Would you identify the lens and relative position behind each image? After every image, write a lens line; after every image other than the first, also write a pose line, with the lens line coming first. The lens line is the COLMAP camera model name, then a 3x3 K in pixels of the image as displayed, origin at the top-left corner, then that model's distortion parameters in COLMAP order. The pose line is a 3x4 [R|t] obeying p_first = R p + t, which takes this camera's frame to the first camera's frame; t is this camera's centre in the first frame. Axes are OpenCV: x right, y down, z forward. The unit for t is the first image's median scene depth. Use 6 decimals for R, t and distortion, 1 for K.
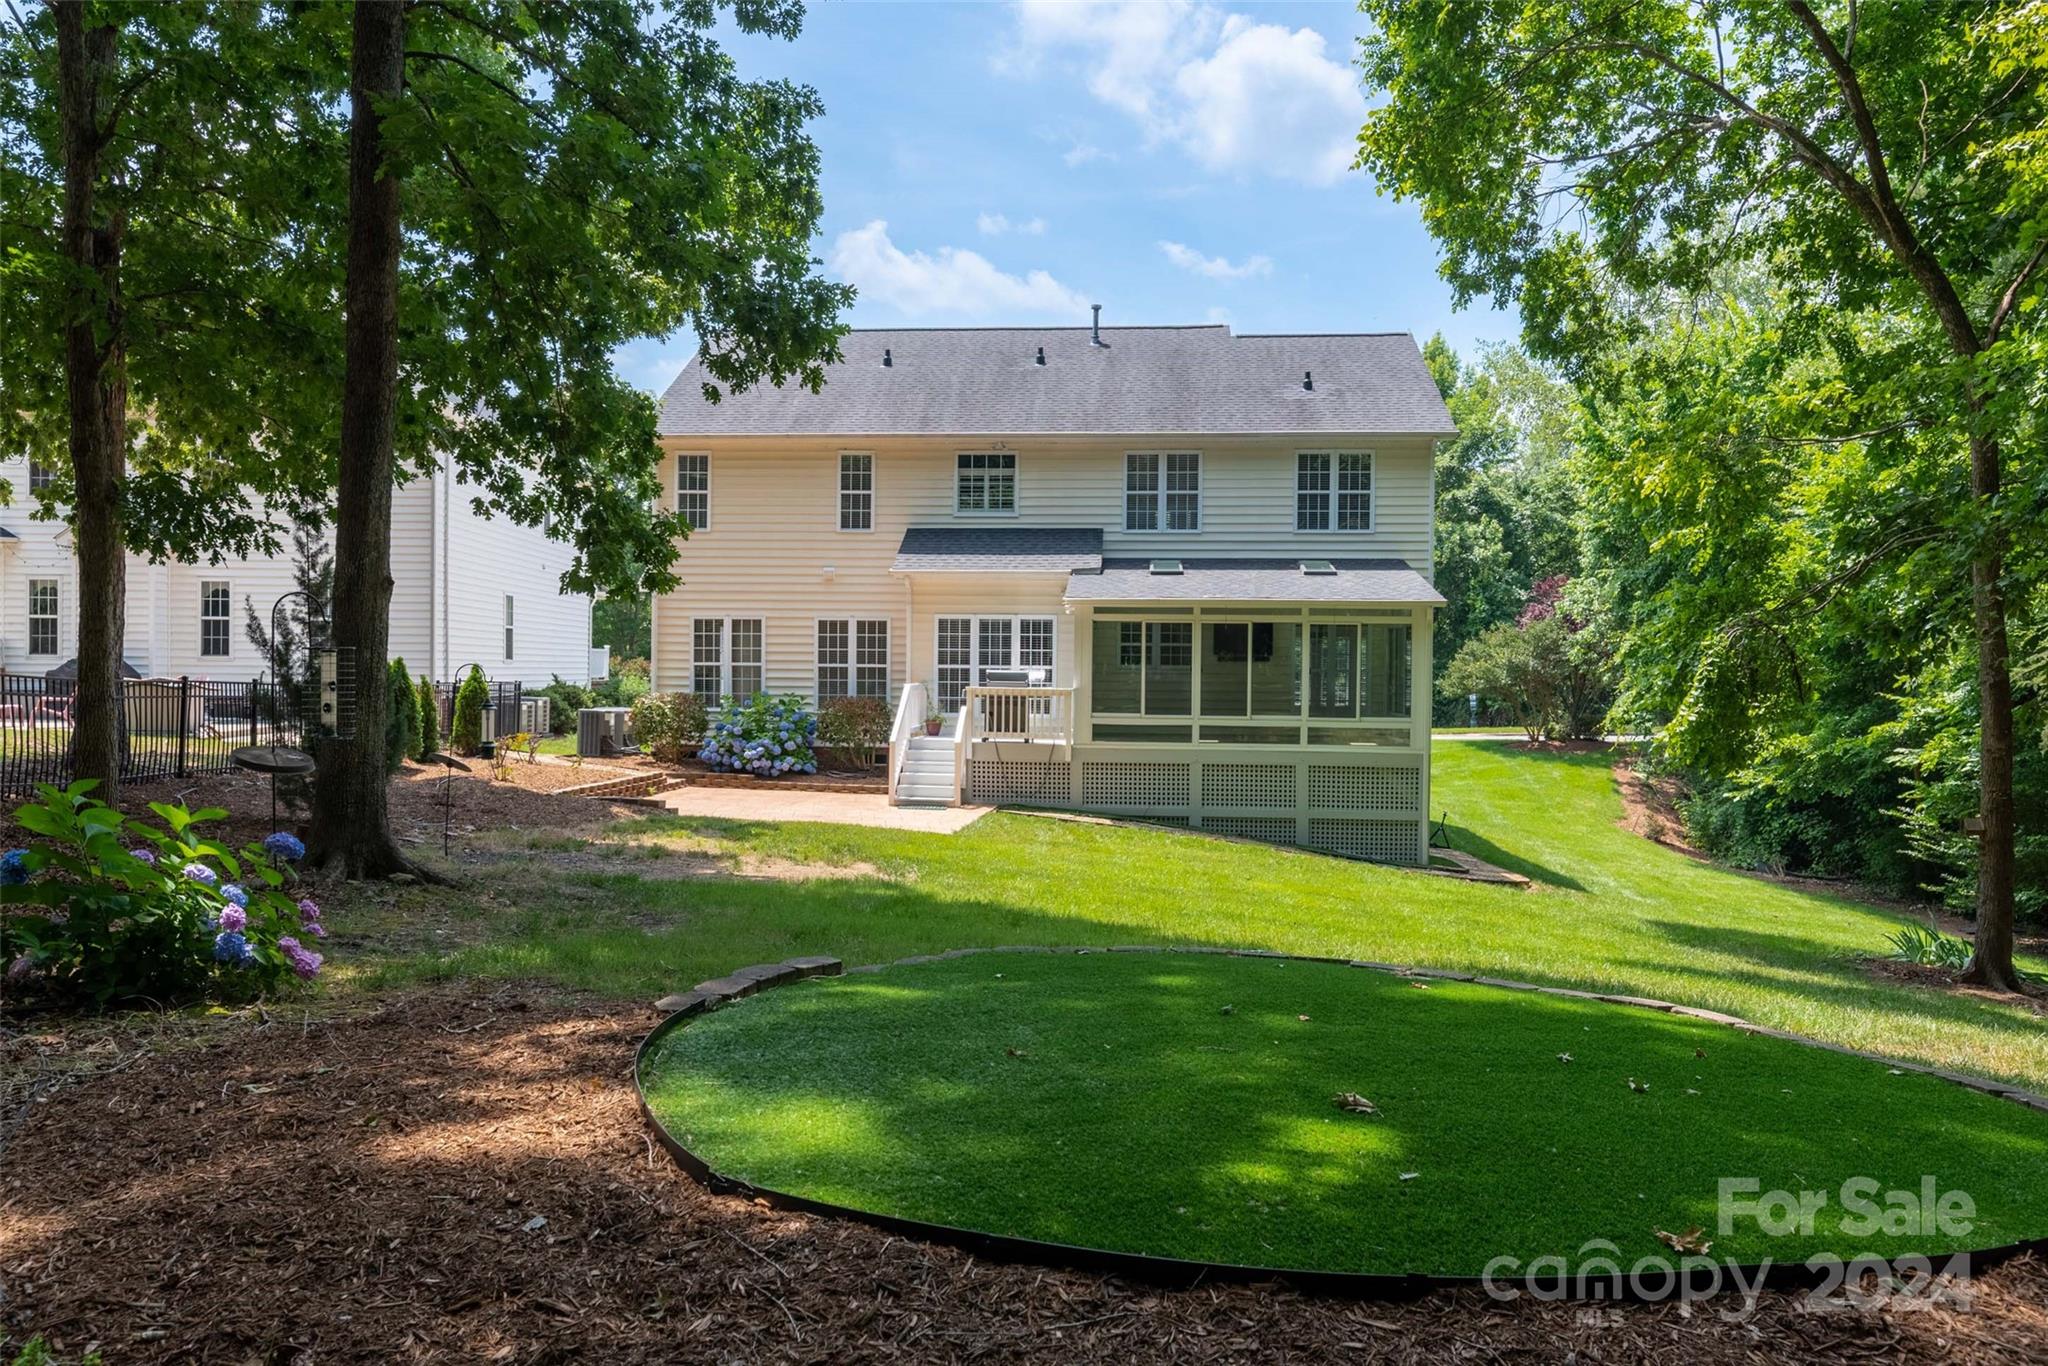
lens RADIAL K [[1469.8, 0, 1024.0], [0, 1469.8, 683.0], [0, 0, 1]] dist [0.002001, 0.000399]
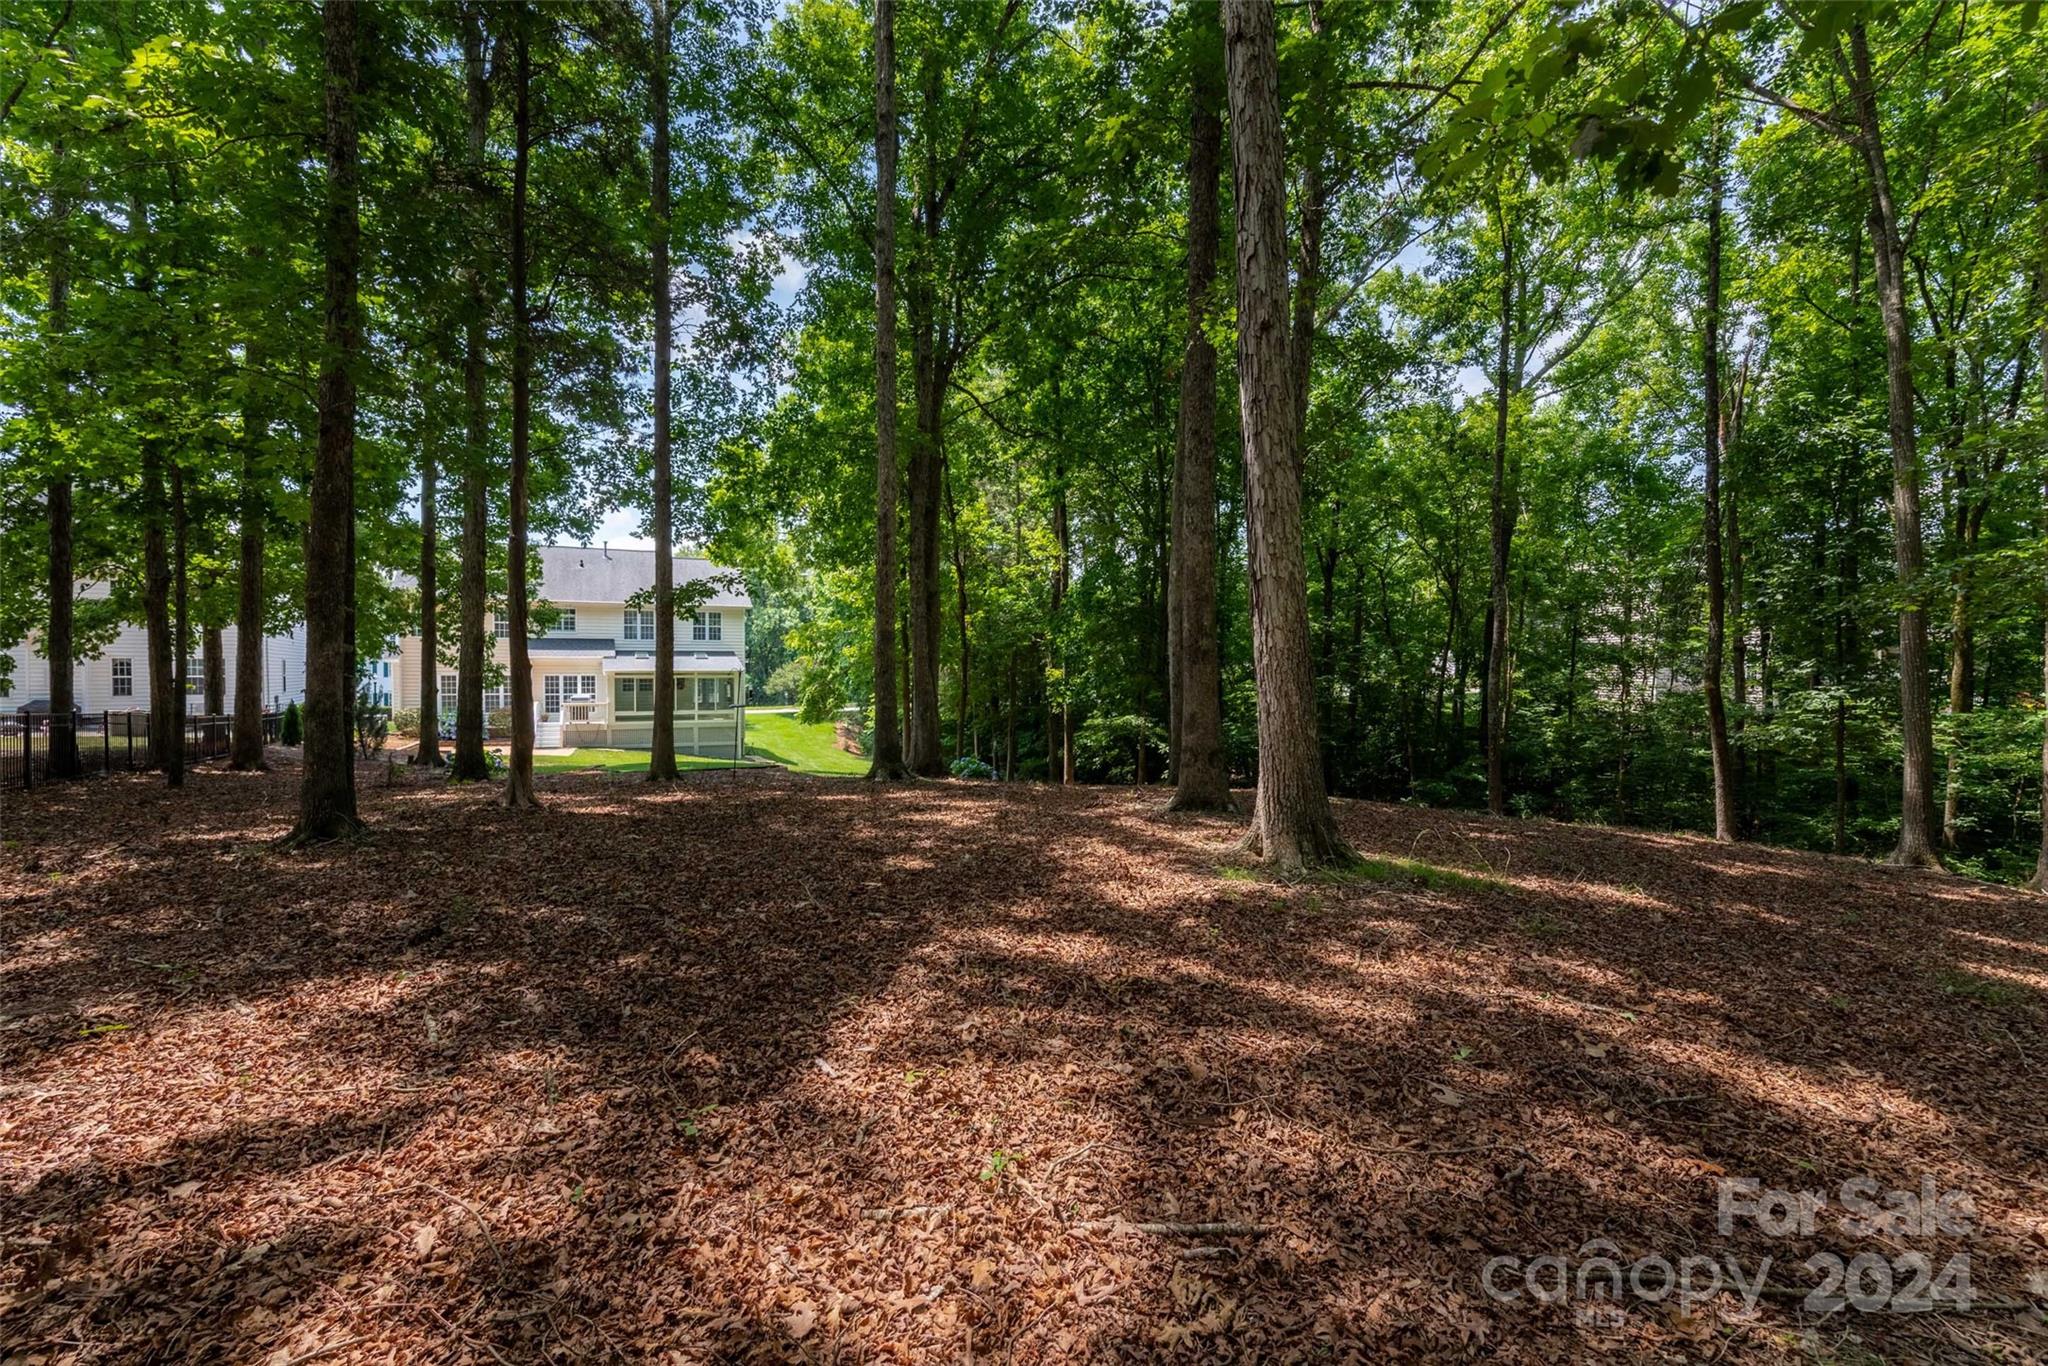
lens RADIAL K [[922.6, 0, 1024.0], [0, 922.6, 683.0], [0, 0, 1]] dist [-0.000410, -0.000023]
pose [[0.870488, -0.020067, 0.491780, -0.120320], [0.014091, 0.999775, 0.015854, -0.044078], [-0.491988, -0.006871, 0.870575, -0.774798]]
